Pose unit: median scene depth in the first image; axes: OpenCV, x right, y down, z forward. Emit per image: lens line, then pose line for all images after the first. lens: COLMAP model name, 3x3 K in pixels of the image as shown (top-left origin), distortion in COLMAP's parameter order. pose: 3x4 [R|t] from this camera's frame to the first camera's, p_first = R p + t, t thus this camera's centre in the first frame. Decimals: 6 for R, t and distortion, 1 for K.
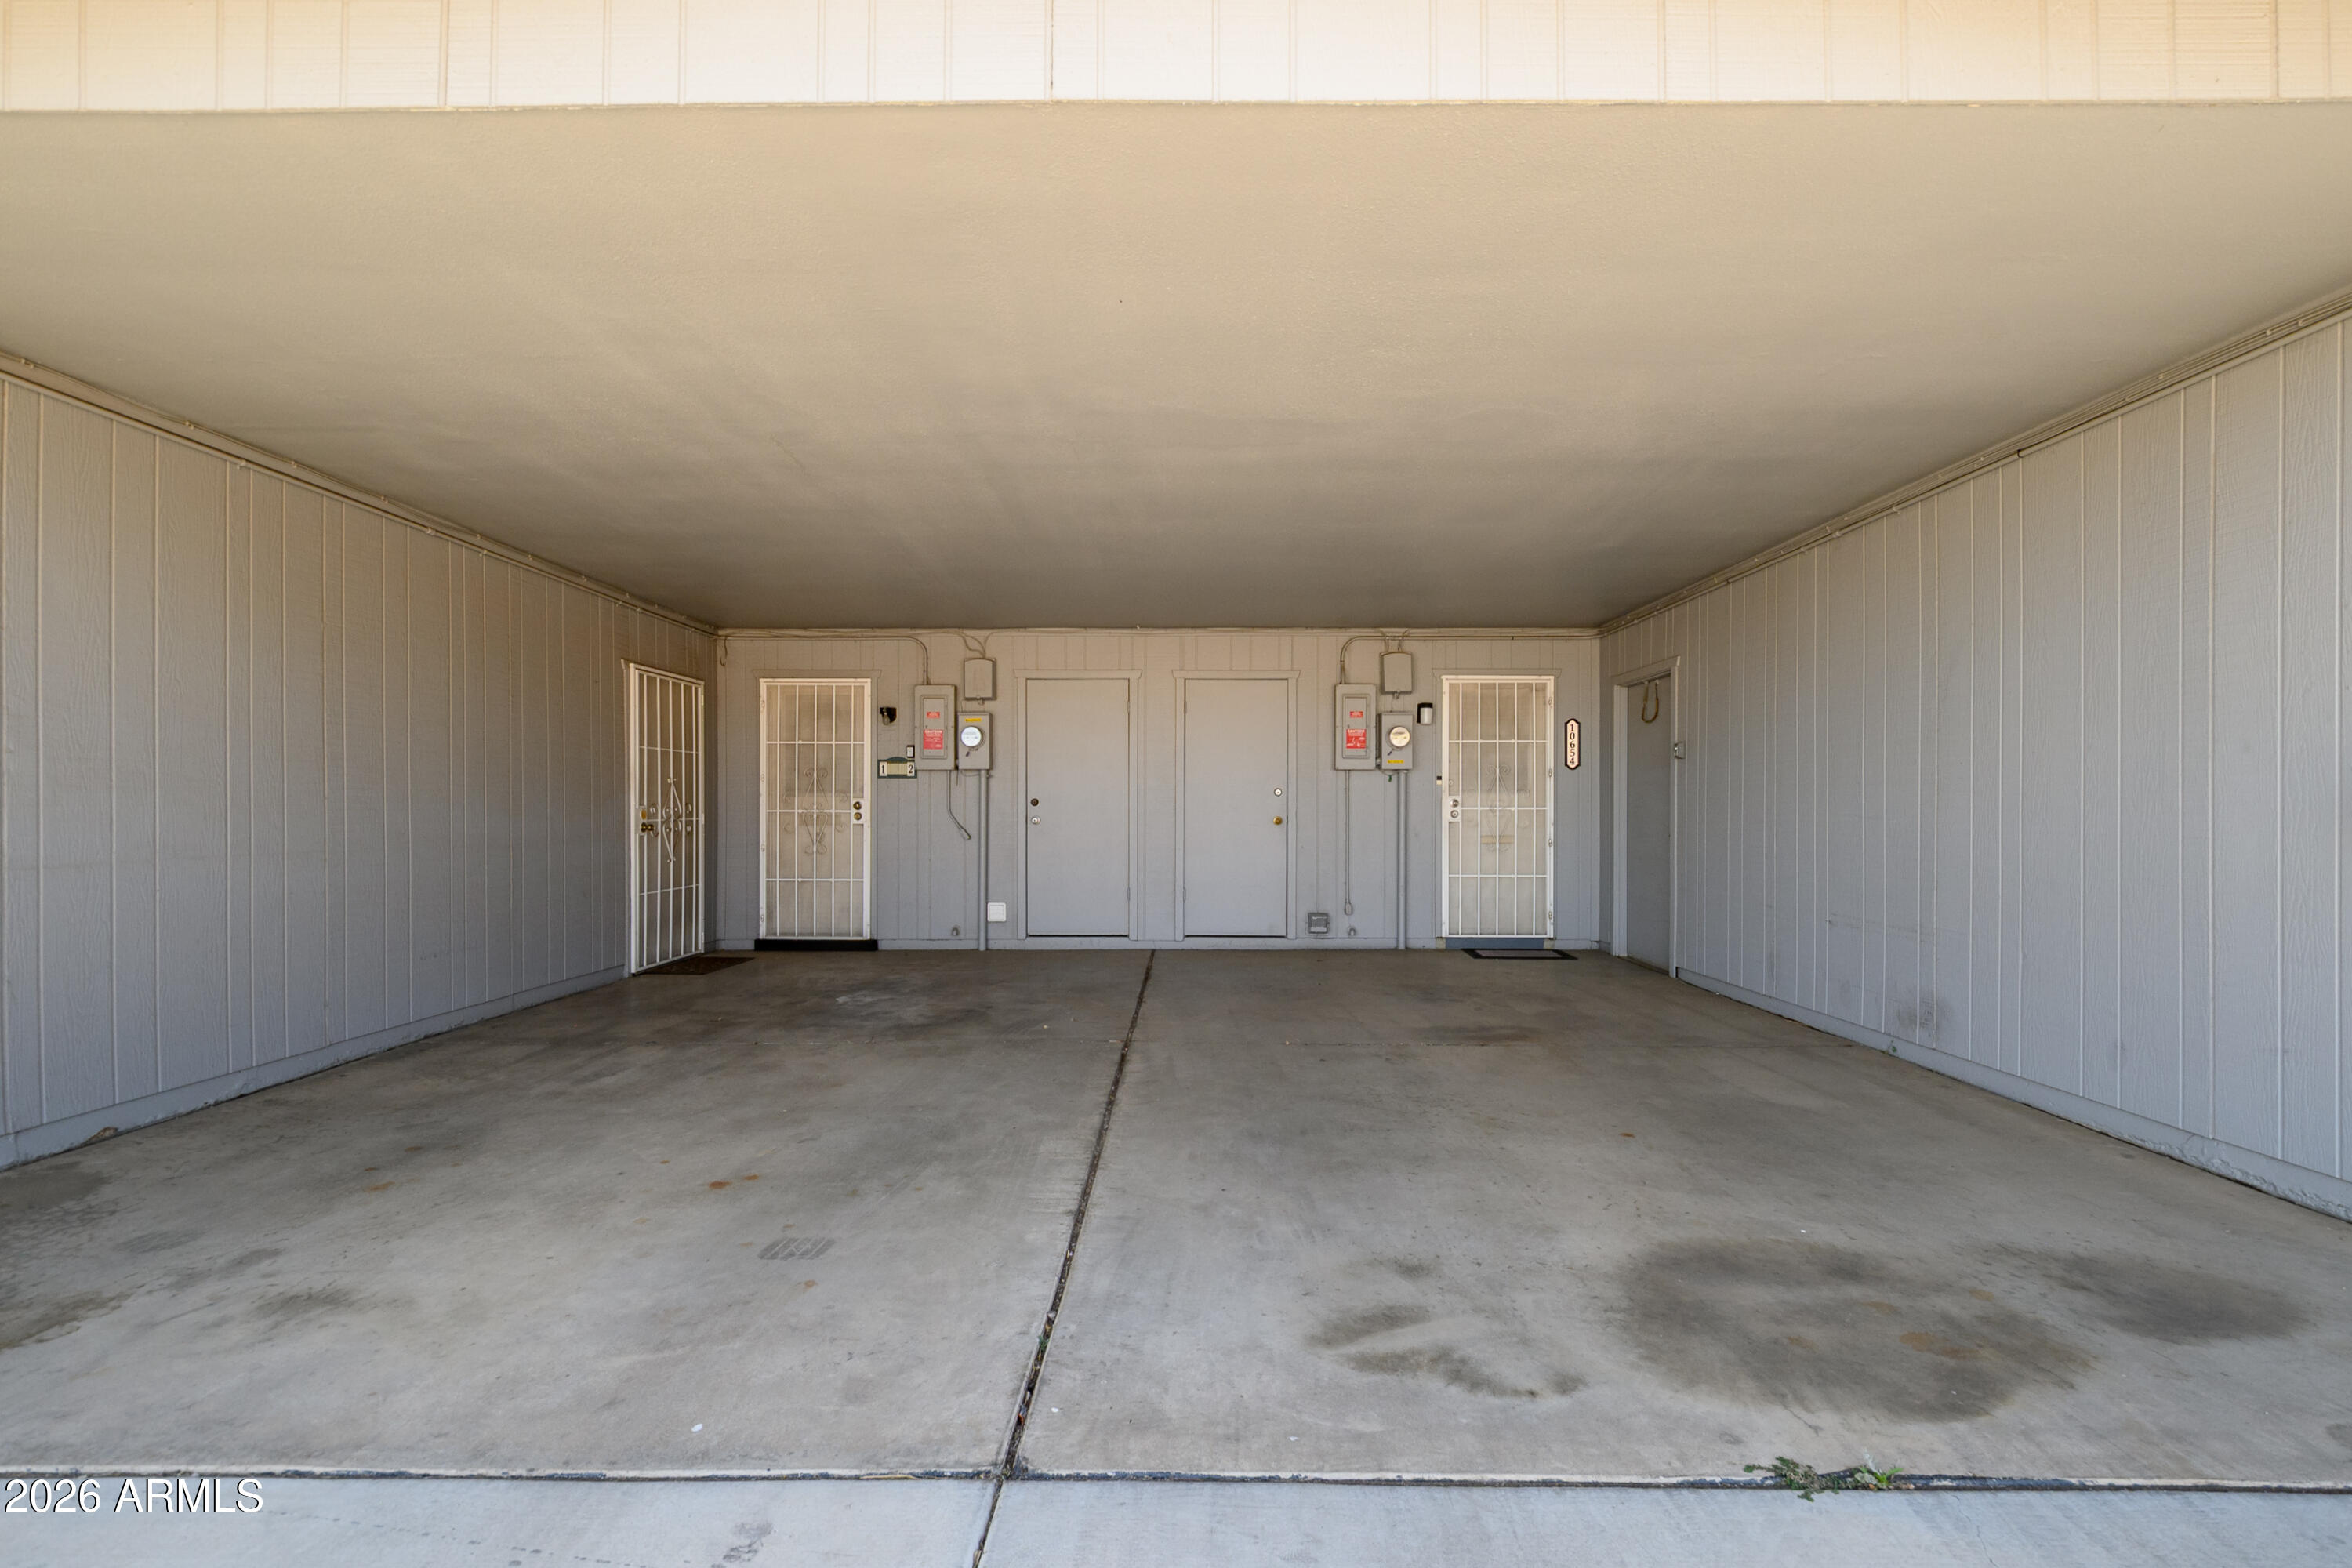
lens RADIAL K [[1034.6, 0, 1177.5], [0, 1034.6, 789.7], [0, 0, 1]] dist [0.010824, -0.000387]
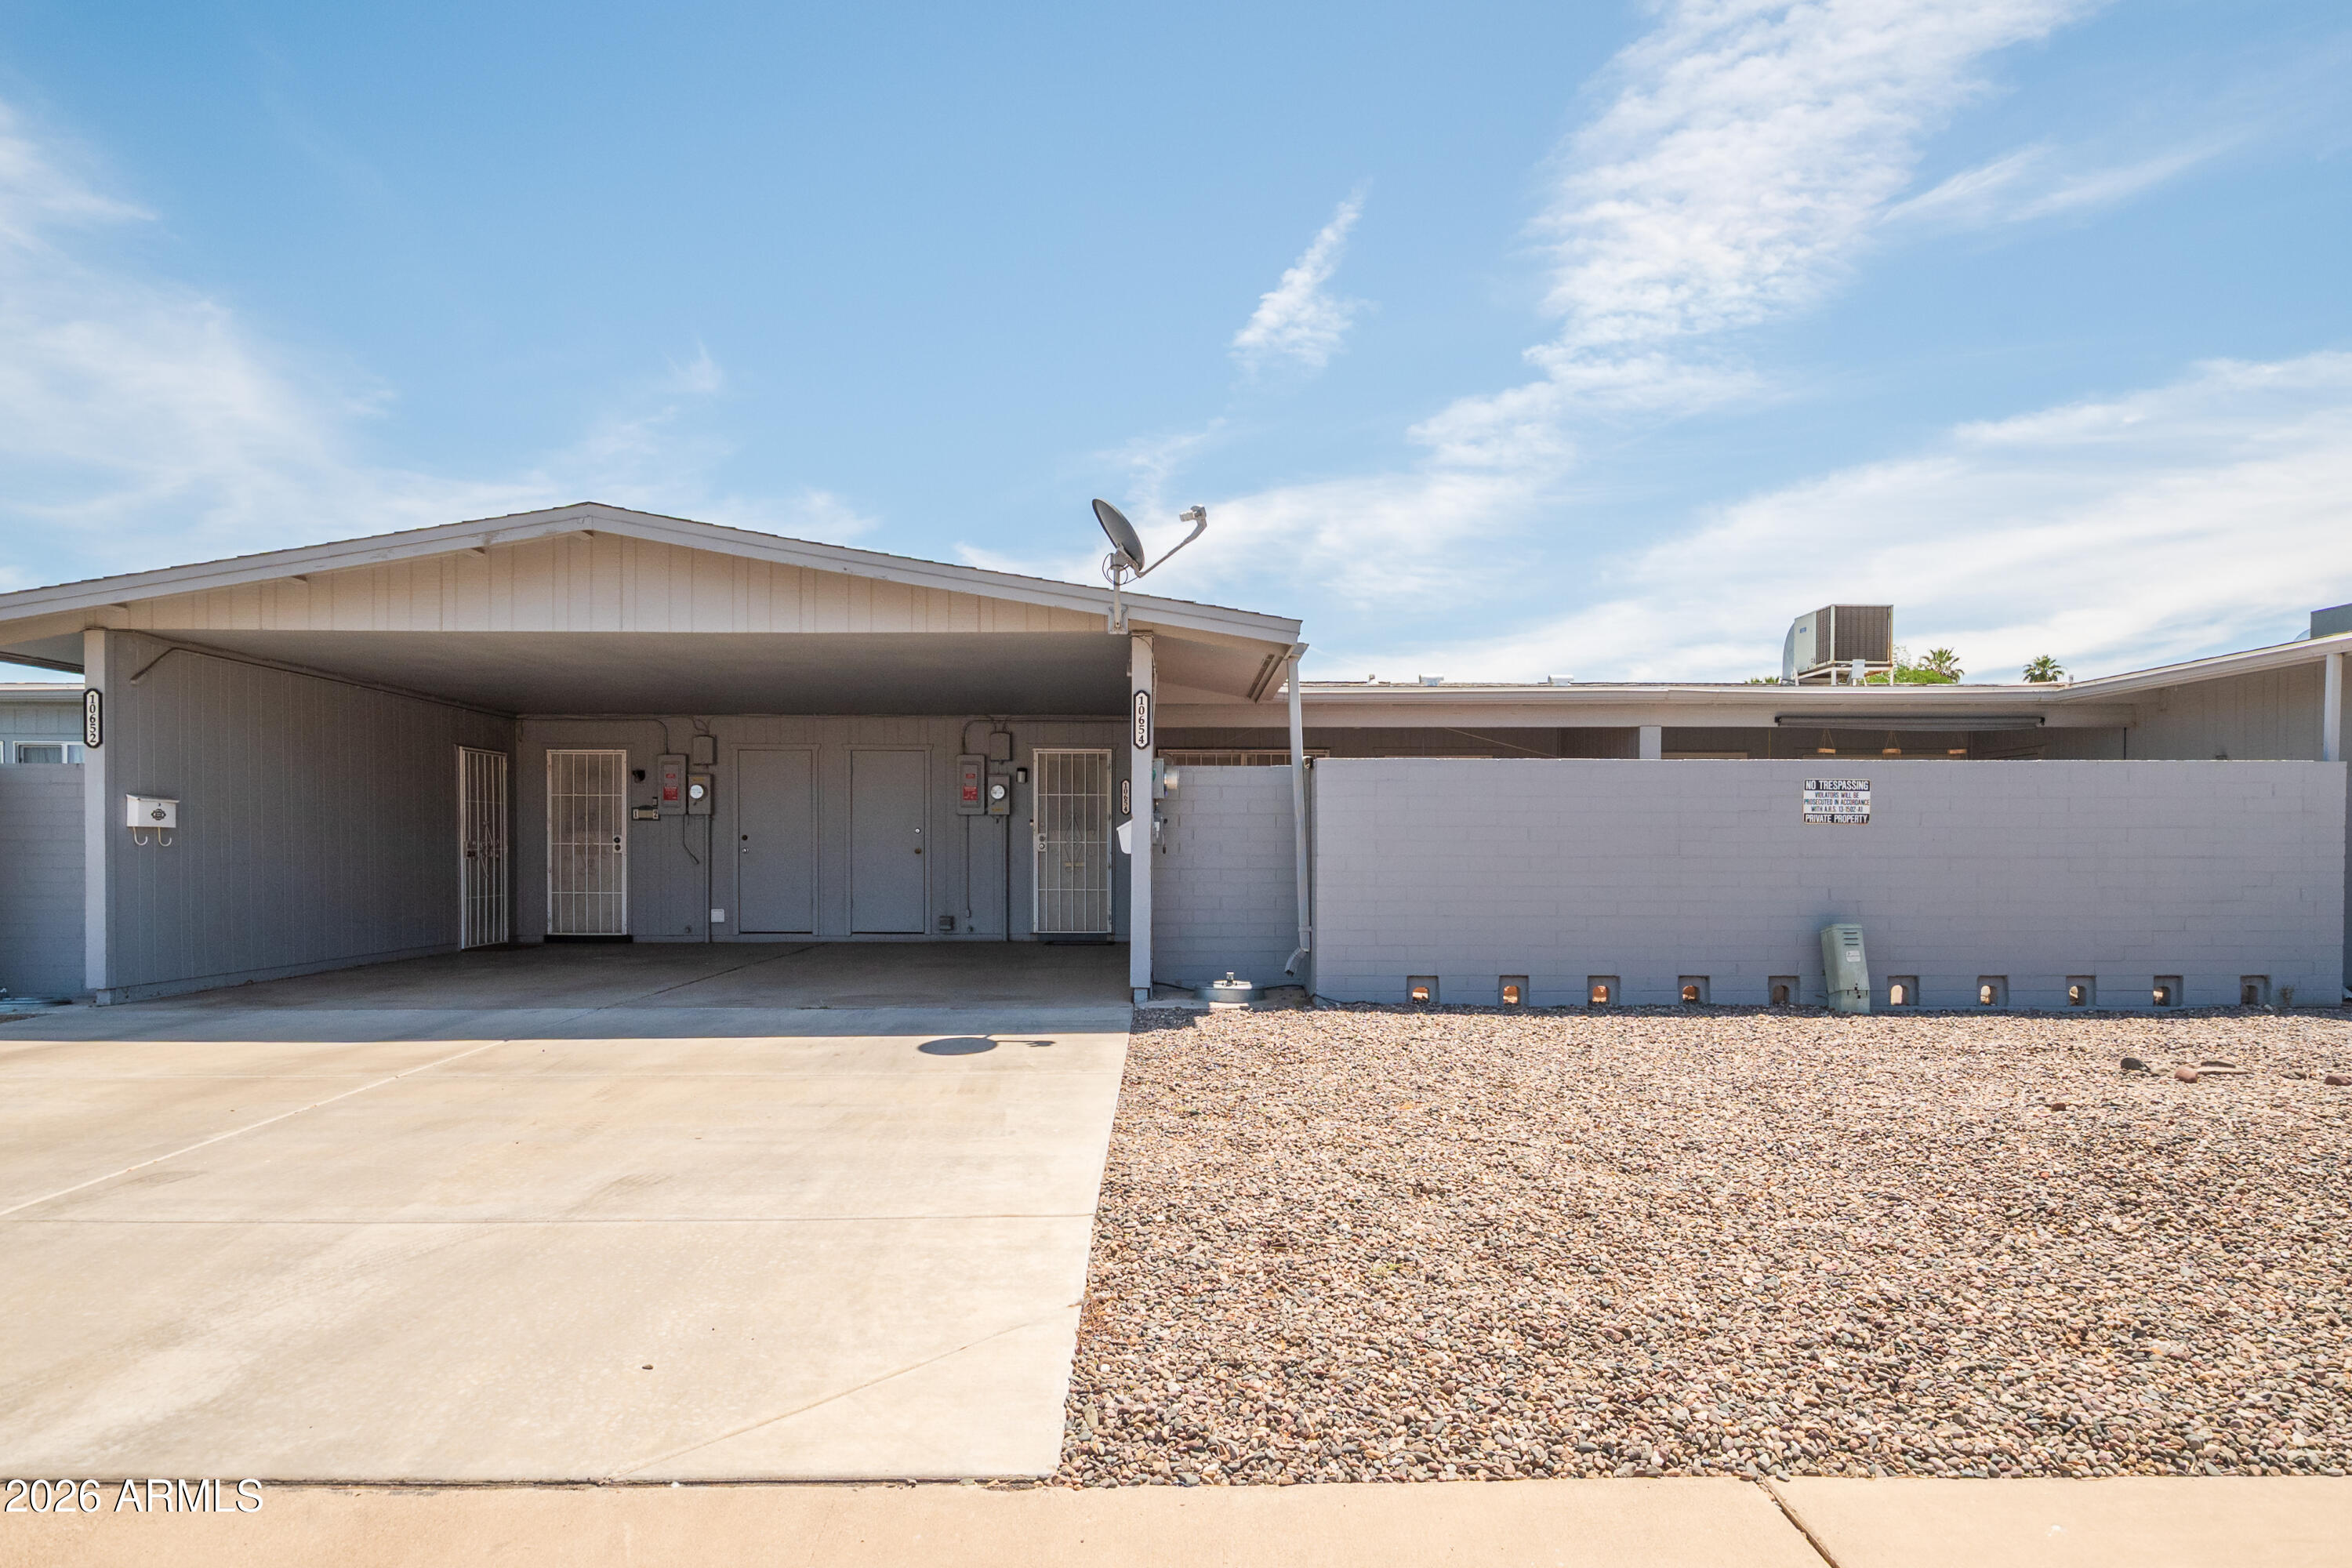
lens RADIAL K [[1415.4, 0, 1181.4], [0, 1415.4, 849.5], [0, 0, 1]] dist [0.002528, 0.000101]
pose [[0.999612, 0.000524, 0.027838, 0.404158], [-0.001039, 0.999829, 0.018487, -0.008056], [-0.027824, -0.018509, 0.999441, -0.945408]]
